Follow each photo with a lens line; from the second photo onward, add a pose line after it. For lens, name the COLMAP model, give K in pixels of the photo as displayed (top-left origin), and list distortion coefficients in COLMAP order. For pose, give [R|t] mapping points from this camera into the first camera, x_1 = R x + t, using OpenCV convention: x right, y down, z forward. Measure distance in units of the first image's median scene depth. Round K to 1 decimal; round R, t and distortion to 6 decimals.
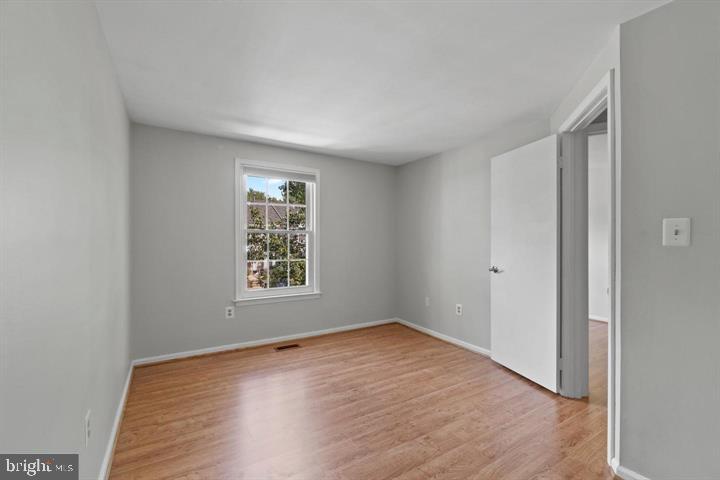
lens RADIAL K [[311.2, 0, 360.9], [0, 311.2, 237.1], [0, 0, 1]] dist [-0.003504, -0.000063]
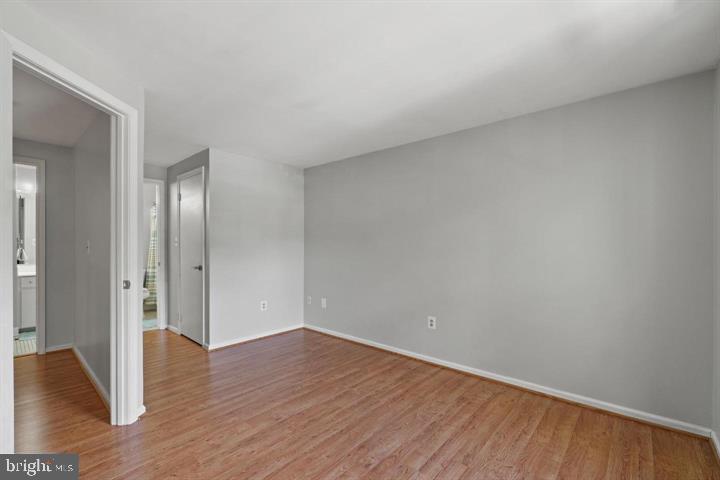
lens RADIAL K [[316.1, 0, 357.8], [0, 316.1, 242.1], [0, 0, 1]] dist [-0.002042, -0.000041]
pose [[-0.958899, -0.012312, -0.283480, 0.236310], [-0.004626, 0.999604, -0.027769, 0.031471], [0.283709, -0.025316, -0.958576, 1.931621]]
